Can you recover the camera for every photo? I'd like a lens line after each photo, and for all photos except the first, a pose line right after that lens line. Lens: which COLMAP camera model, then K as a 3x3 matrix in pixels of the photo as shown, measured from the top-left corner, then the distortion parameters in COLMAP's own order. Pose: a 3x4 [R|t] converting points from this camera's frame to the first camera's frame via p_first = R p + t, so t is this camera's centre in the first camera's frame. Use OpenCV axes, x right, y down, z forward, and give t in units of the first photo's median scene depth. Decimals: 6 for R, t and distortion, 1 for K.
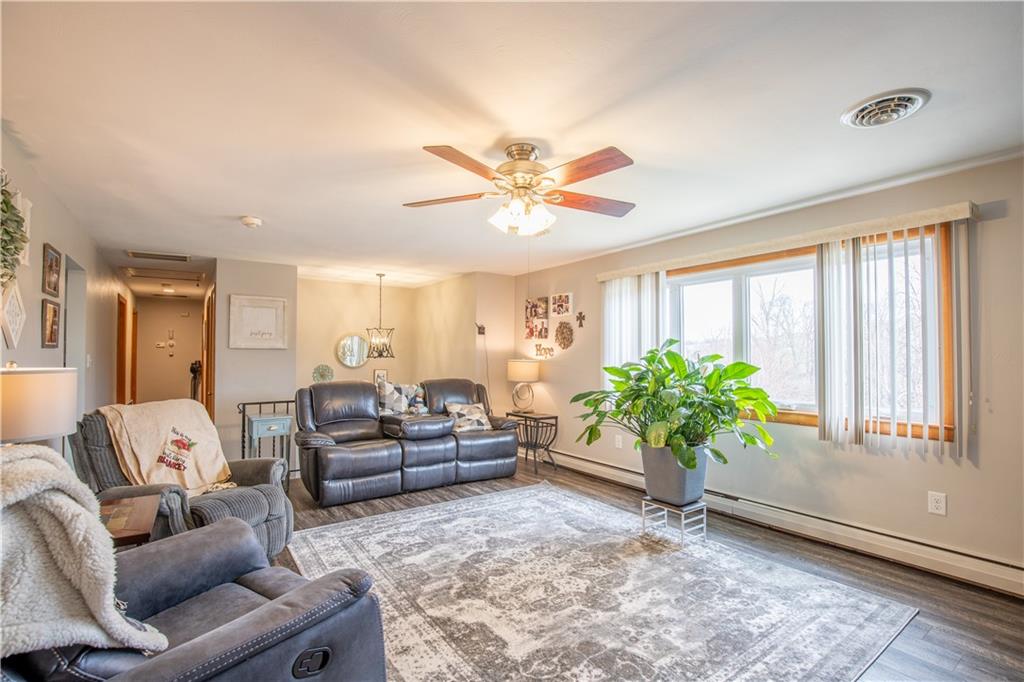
lens RADIAL K [[472.5, 0, 512.3], [0, 472.5, 346.8], [0, 0, 1]] dist [-0.024049, -0.000038]
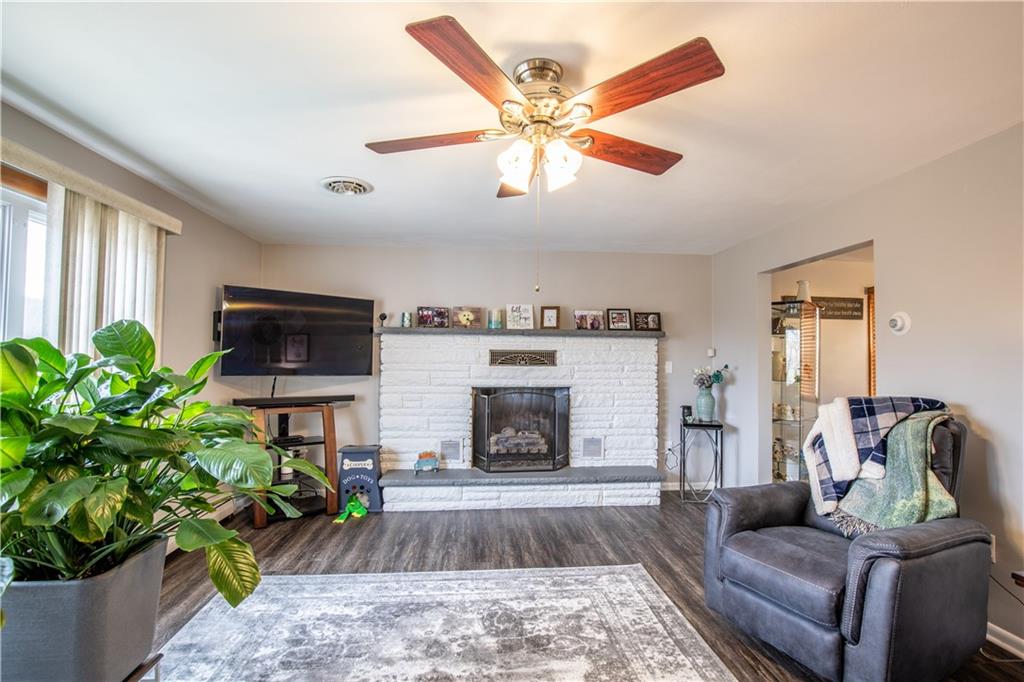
lens RADIAL K [[472.5, 0, 513.0], [0, 472.5, 345.7], [0, 0, 1]] dist [-0.024049, -0.000038]
pose [[-0.867644, 0.004797, 0.497163, -0.347534], [-0.021607, 0.998645, -0.047343, 0.034630], [-0.496716, -0.051819, -0.866365, 1.900421]]
